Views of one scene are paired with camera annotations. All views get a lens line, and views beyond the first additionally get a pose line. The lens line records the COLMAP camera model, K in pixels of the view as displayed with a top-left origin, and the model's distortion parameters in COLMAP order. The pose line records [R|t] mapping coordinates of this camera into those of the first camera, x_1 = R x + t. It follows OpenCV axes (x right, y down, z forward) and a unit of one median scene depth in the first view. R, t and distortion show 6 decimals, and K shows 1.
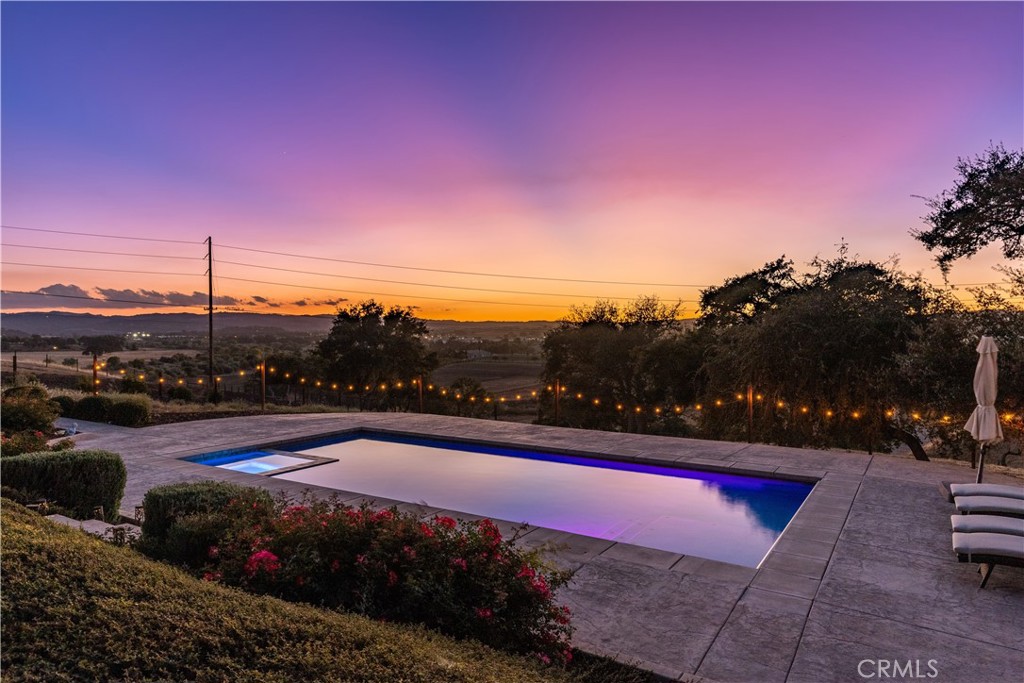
lens RADIAL K [[645.9, 0, 517.0], [0, 645.9, 338.6], [0, 0, 1]] dist [0.009391, 0.002412]
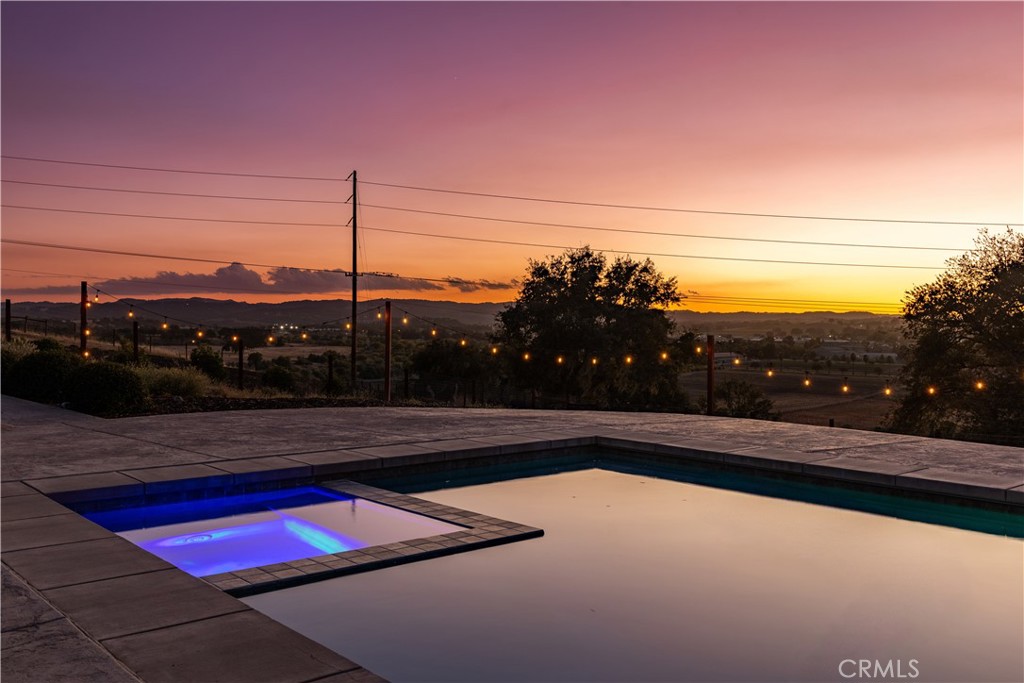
lens RADIAL K [[914.8, 0, 511.0], [0, 914.8, 346.2], [0, 0, 1]] dist [0.007607, 0.000274]
pose [[0.958189, 0.014587, -0.285766, -0.046779], [-0.011947, 0.999868, 0.010982, 0.026641], [0.285888, -0.007109, 0.958237, 0.161178]]
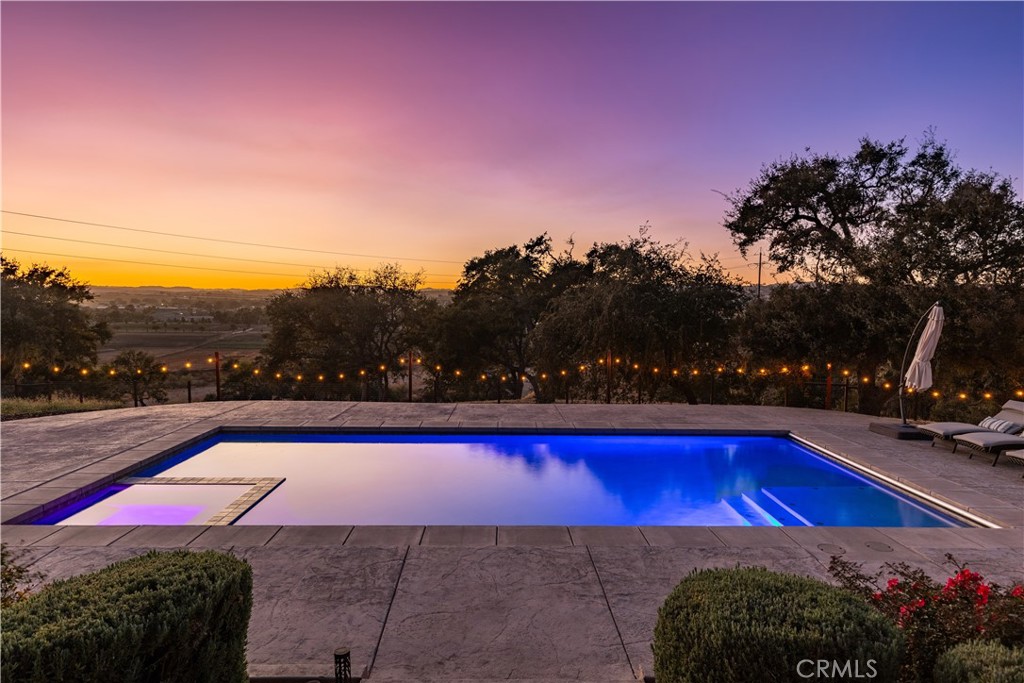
lens RADIAL K [[594.1, 0, 511.8], [0, 594.1, 338.1], [0, 0, 1]] dist [0.003877, 0.002151]
pose [[0.836945, -0.025227, 0.546705, -0.112252], [-0.003714, 0.998652, 0.051768, 0.000329], [-0.547274, -0.045358, 0.835724, 0.088871]]
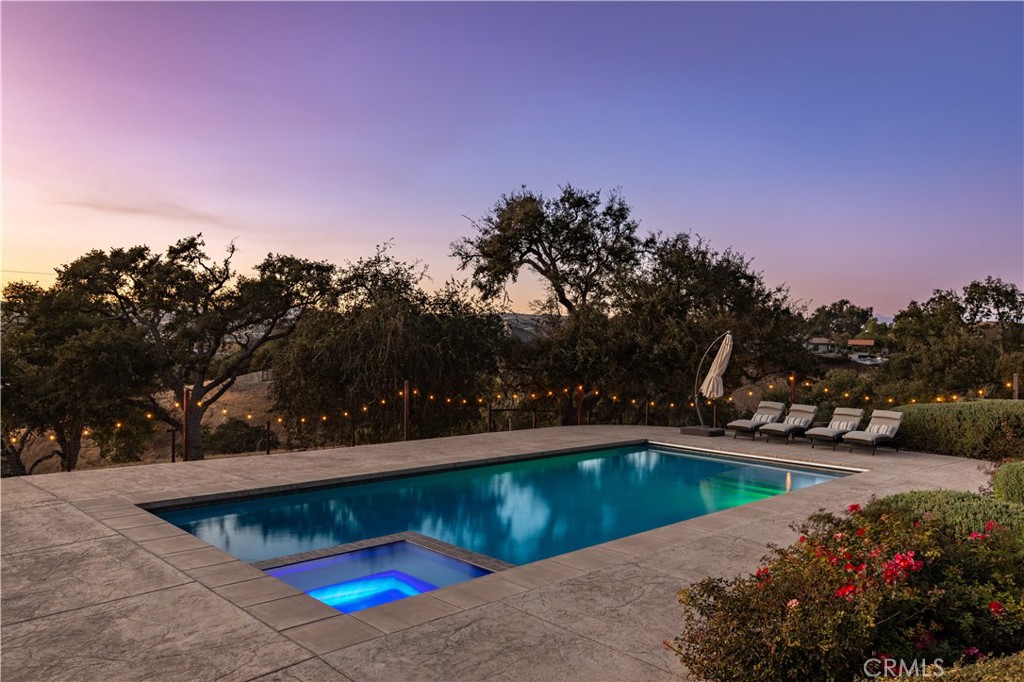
lens RADIAL K [[755.5, 0, 509.7], [0, 755.5, 346.1], [0, 0, 1]] dist [-0.003997, 0.000252]
pose [[0.239425, -0.005998, 0.970896, -0.248501], [-0.011153, 0.999898, 0.008927, 0.002623], [-0.970851, -0.012966, 0.239334, 0.200390]]
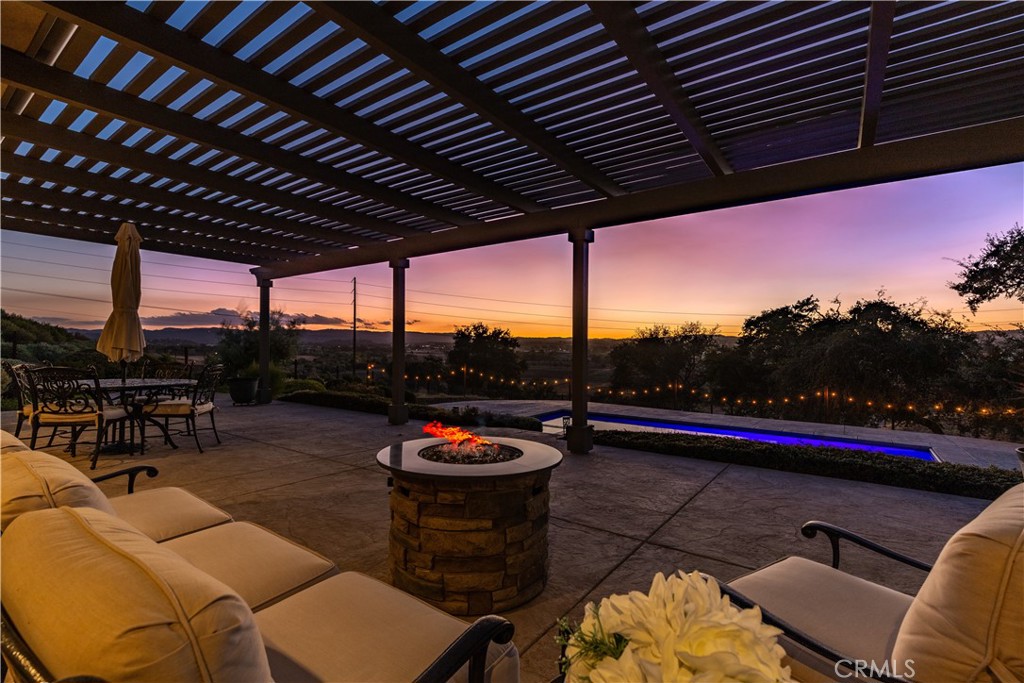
lens RADIAL K [[473.9, 0, 511.2], [0, 473.9, 340.5], [0, 0, 1]] dist [0.011914, 0.000715]
pose [[0.998428, 0.009693, -0.055202, -0.104092], [-0.010772, 0.999756, -0.019288, -0.001127], [0.055001, 0.019852, 0.998289, -0.044279]]
